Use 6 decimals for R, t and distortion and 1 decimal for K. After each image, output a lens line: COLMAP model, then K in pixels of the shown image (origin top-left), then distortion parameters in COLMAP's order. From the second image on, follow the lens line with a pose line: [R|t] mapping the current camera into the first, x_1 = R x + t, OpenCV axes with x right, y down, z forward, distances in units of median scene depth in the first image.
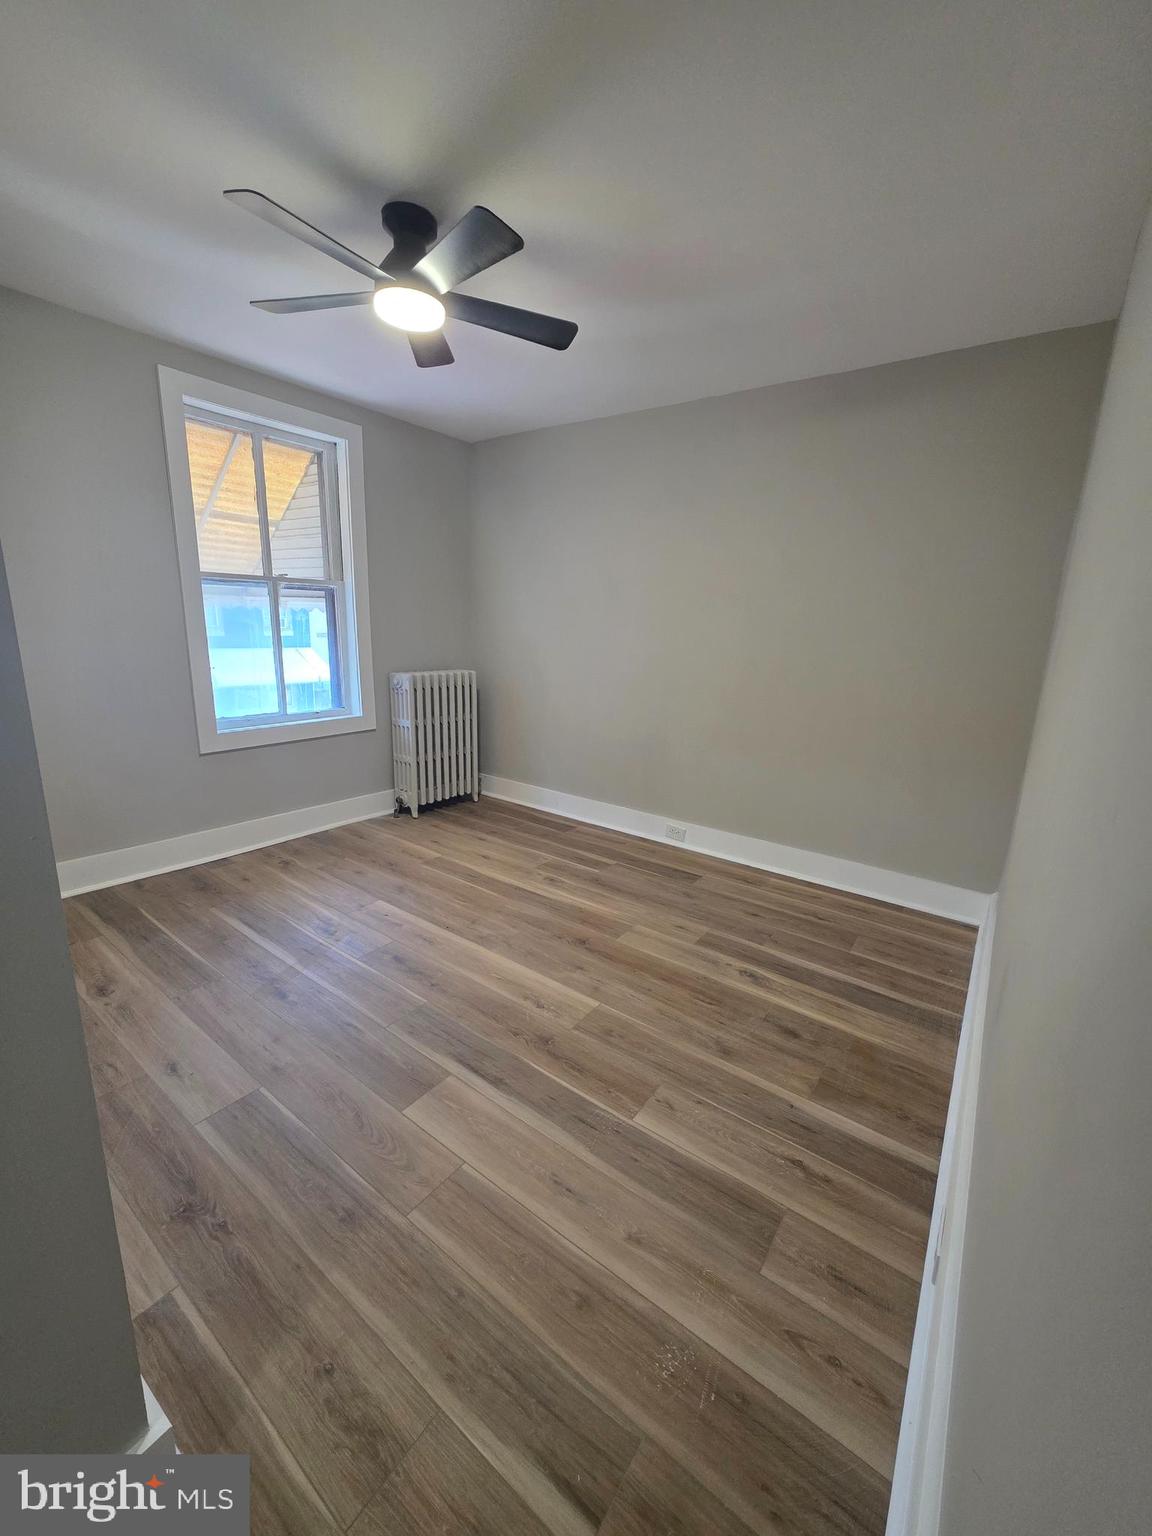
lens RADIAL K [[619.3, 0, 576.0], [0, 619.3, 768.0], [0, 0, 1]] dist [-0.000256, -0.000057]
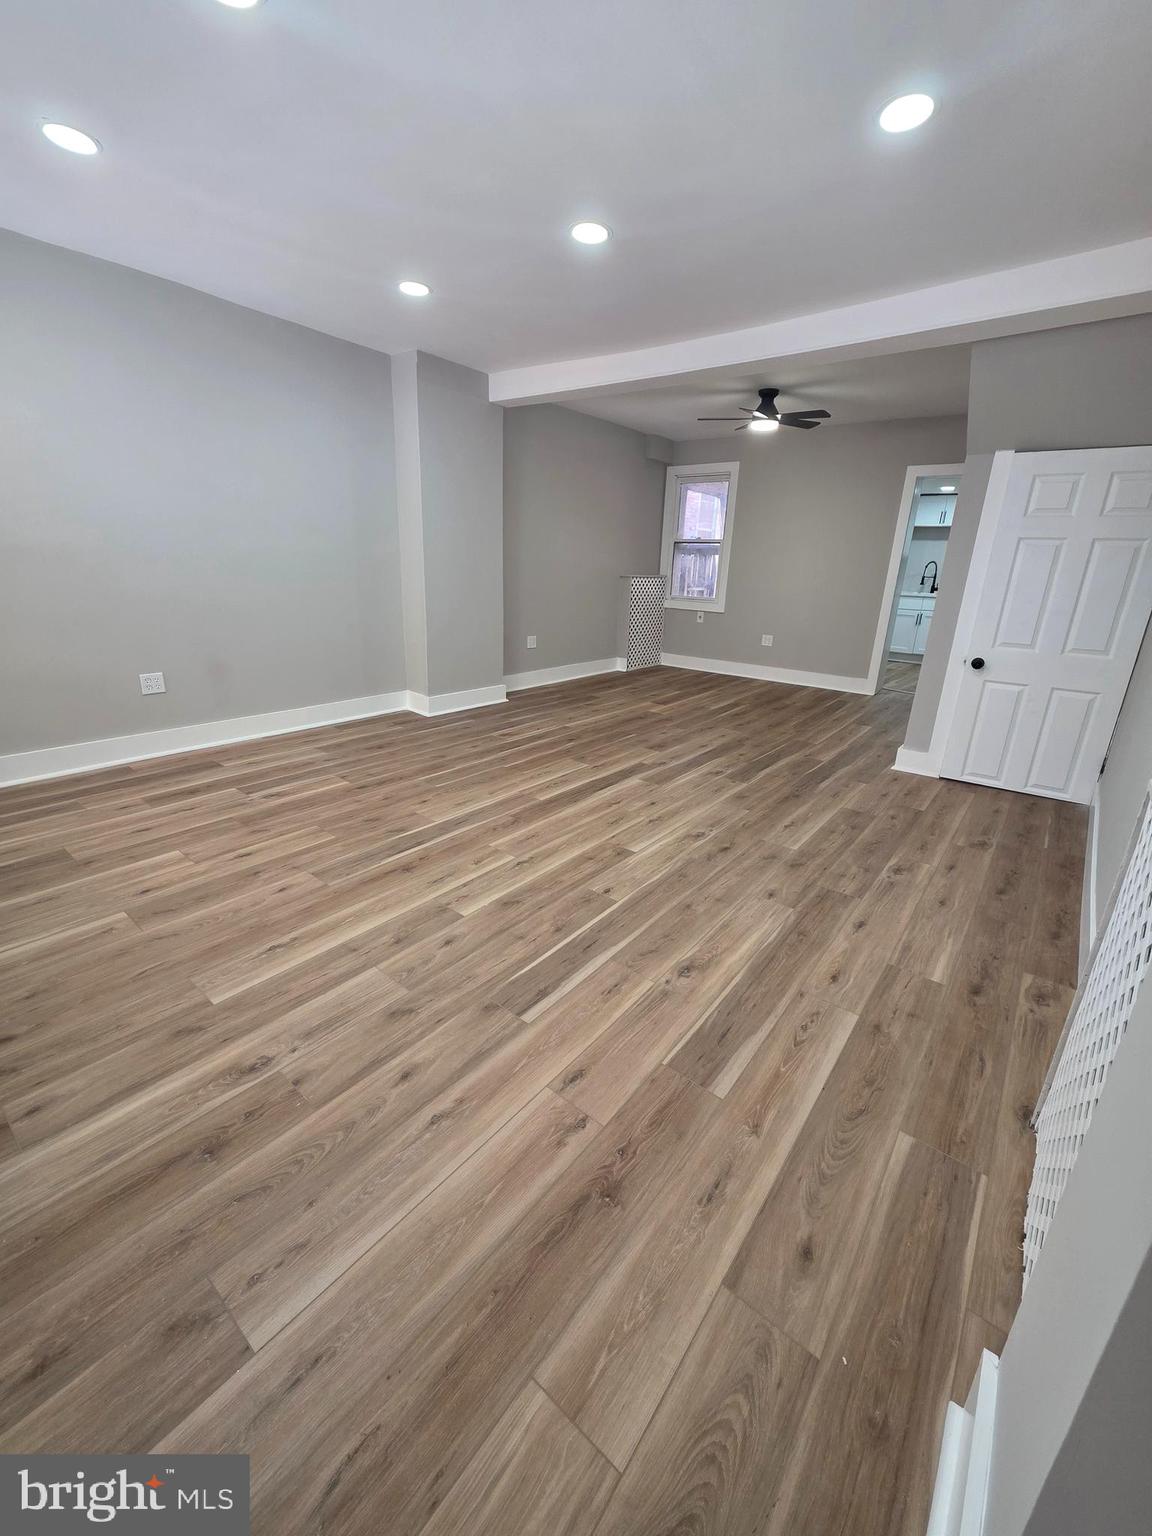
lens RADIAL K [[619.3, 0, 576.0], [0, 619.3, 768.0], [0, 0, 1]] dist [-0.000256, -0.000057]
pose [[0.023095, -0.343620, 0.938825, -1.461033], [0.198158, 0.922017, 0.332594, -0.272184], [-0.979898, 0.178354, 0.089385, 0.930658]]
